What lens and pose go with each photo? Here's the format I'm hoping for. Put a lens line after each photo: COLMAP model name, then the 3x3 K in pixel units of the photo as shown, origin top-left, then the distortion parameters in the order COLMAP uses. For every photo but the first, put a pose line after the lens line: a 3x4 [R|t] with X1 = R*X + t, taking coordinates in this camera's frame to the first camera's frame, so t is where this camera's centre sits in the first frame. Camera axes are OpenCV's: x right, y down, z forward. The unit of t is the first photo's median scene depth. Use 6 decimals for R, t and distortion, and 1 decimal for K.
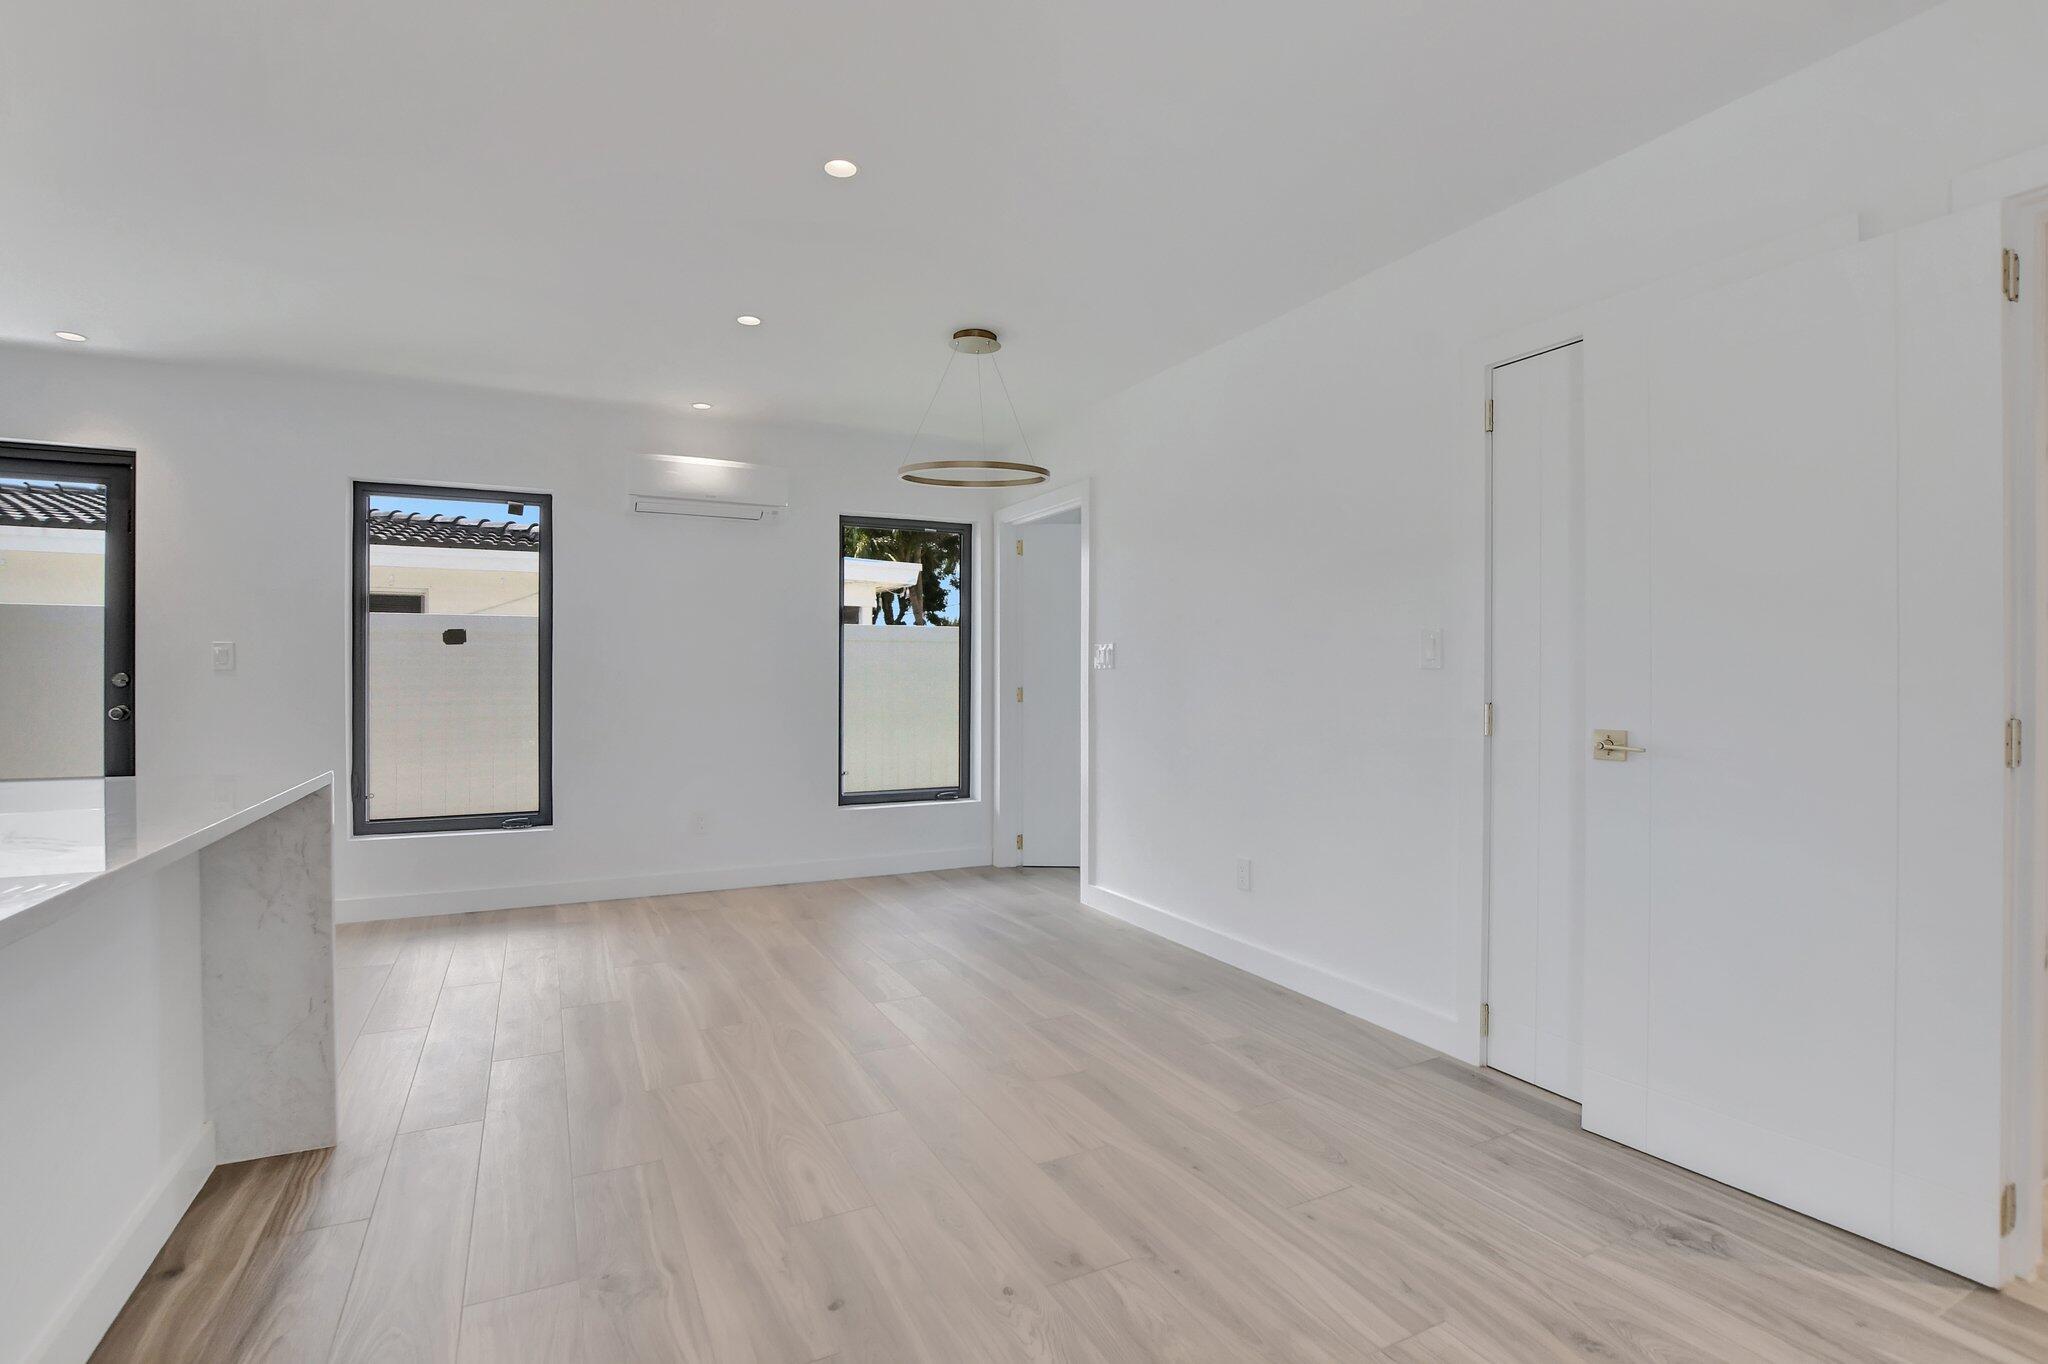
lens RADIAL K [[955.8, 0, 1018.2], [0, 955.8, 726.4], [0, 0, 1]] dist [-0.024976, -0.000031]
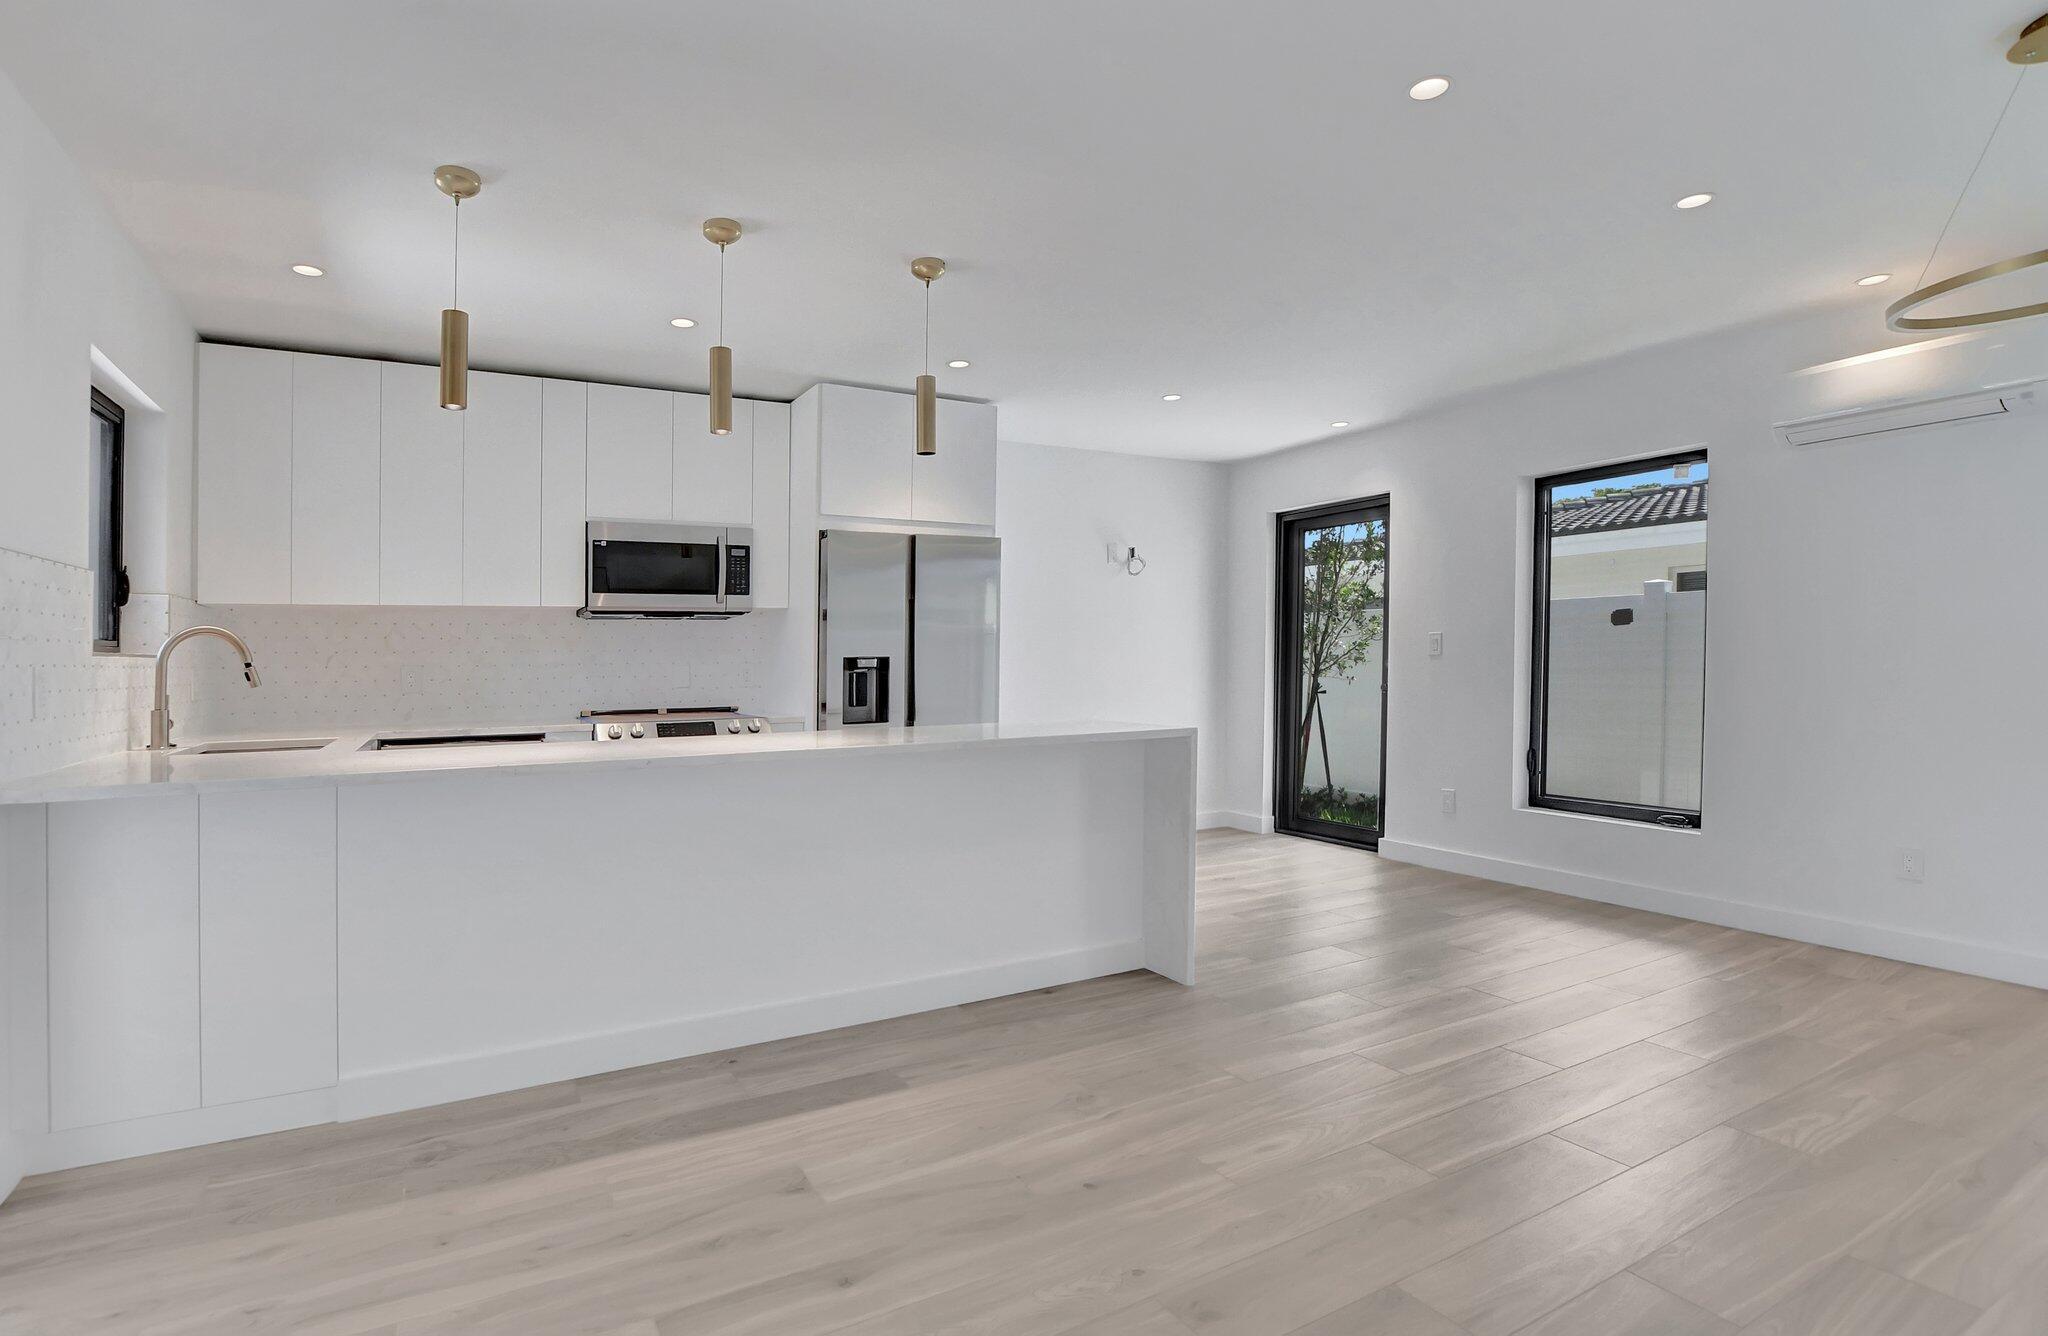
lens RADIAL K [[992.2, 0, 954.9], [0, 992.2, 719.1], [0, 0, 1]] dist [-0.025220, -0.000673]
pose [[0.016585, 0.051946, -0.998512, 0.600890], [-0.041264, 0.997834, 0.051225, -0.021517], [0.999011, 0.040353, 0.018693, 0.459404]]
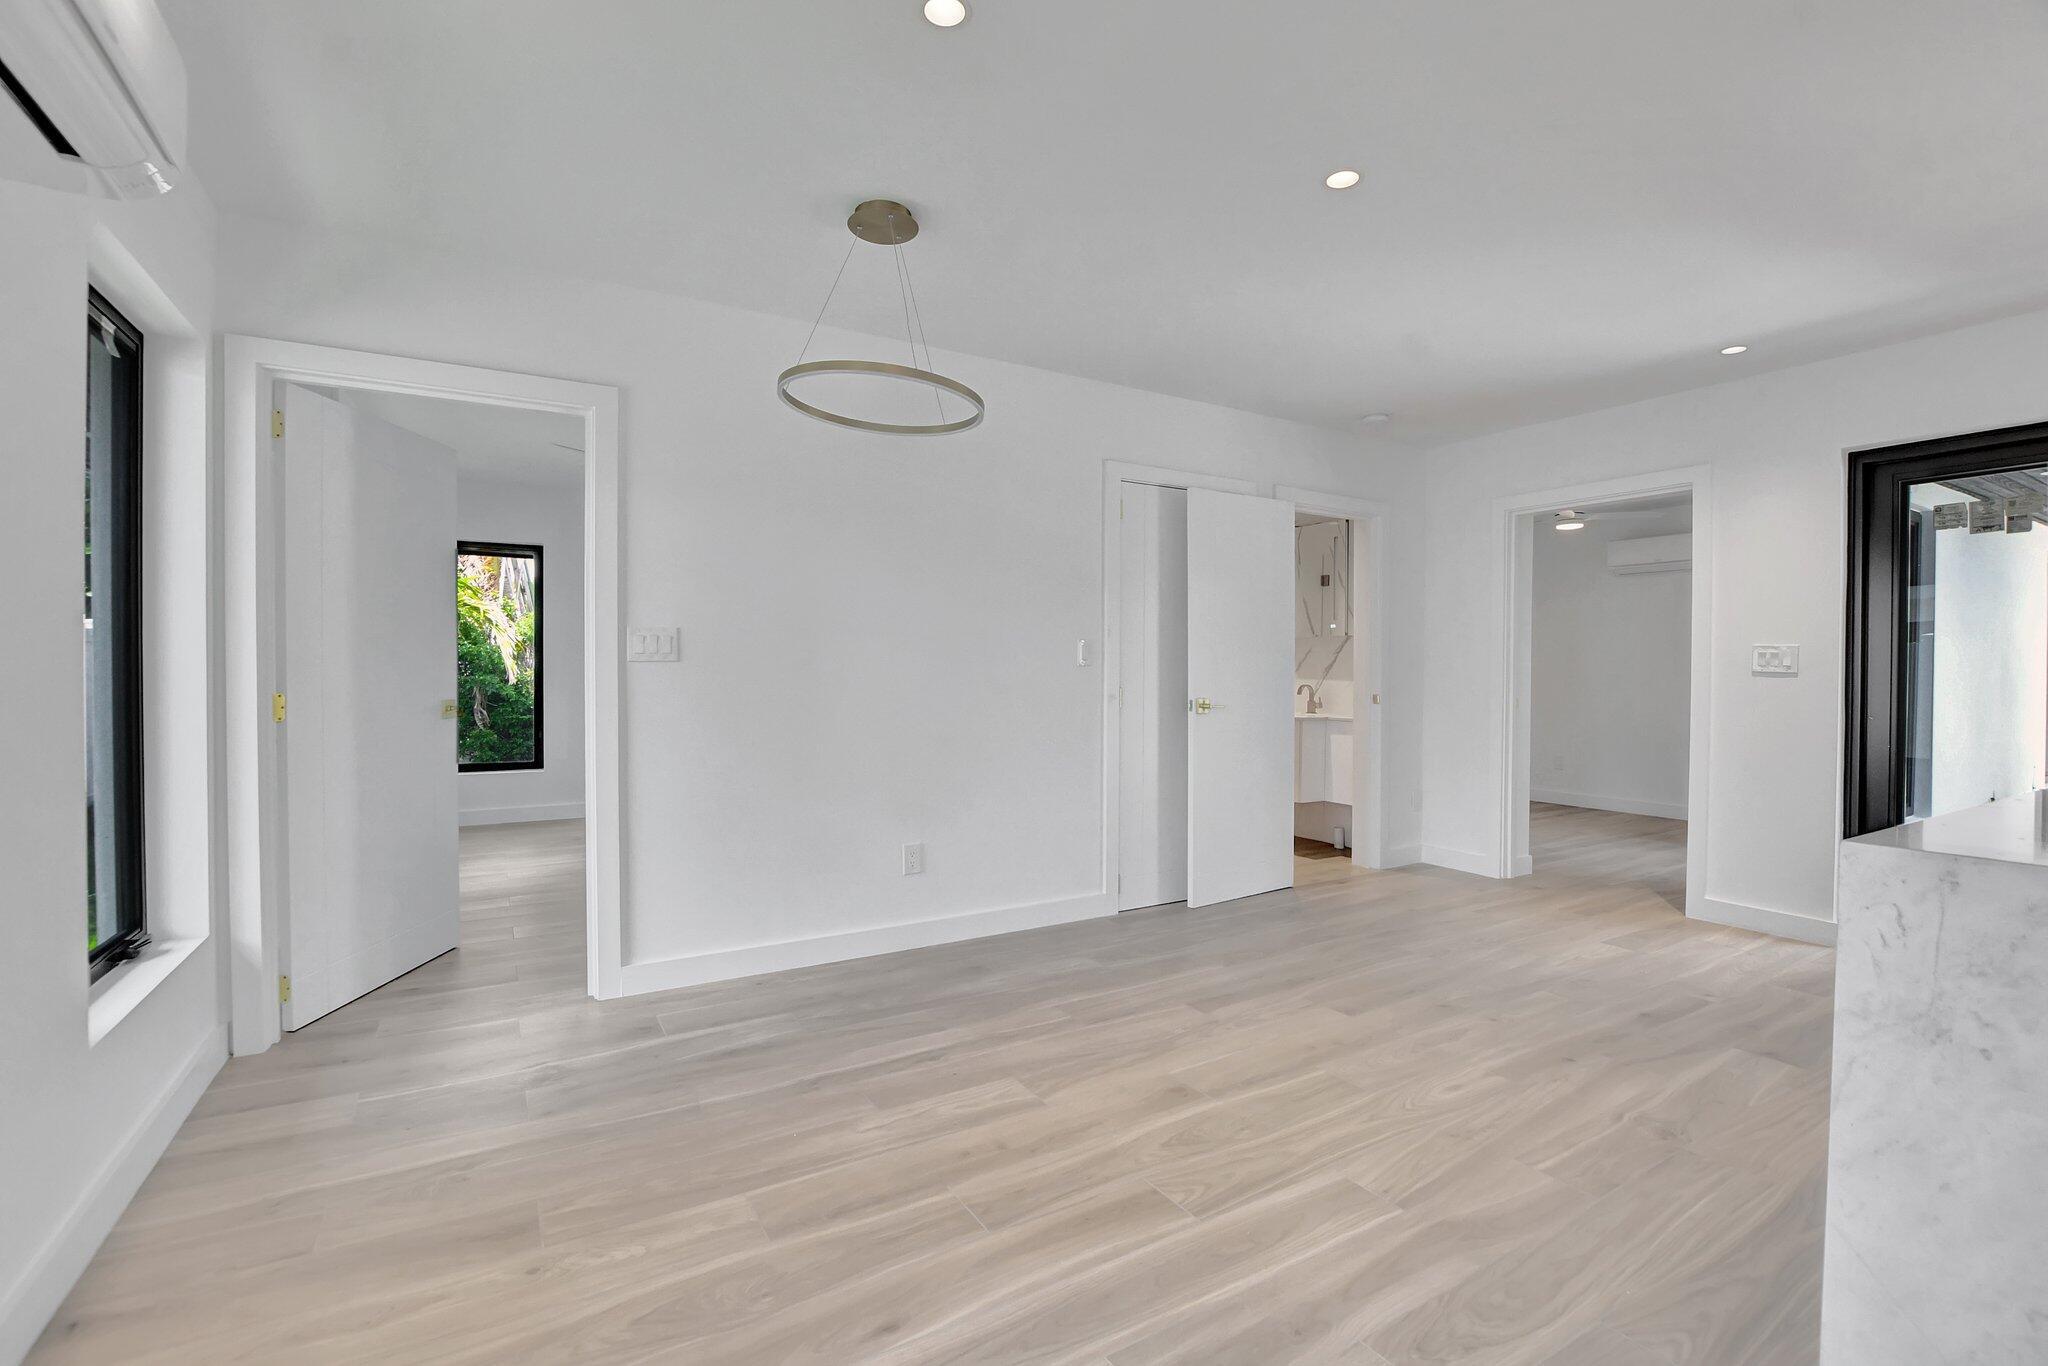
lens RADIAL K [[917.3, 0, 1024.0], [0, 917.3, 683.0], [0, 0, 1]] dist [-0.022345, 0.000409]
pose [[-0.089631, -0.018854, 0.995797, -0.965639], [0.049225, 0.998515, 0.023336, -0.067416], [-0.994758, 0.051109, -0.088570, 1.194868]]
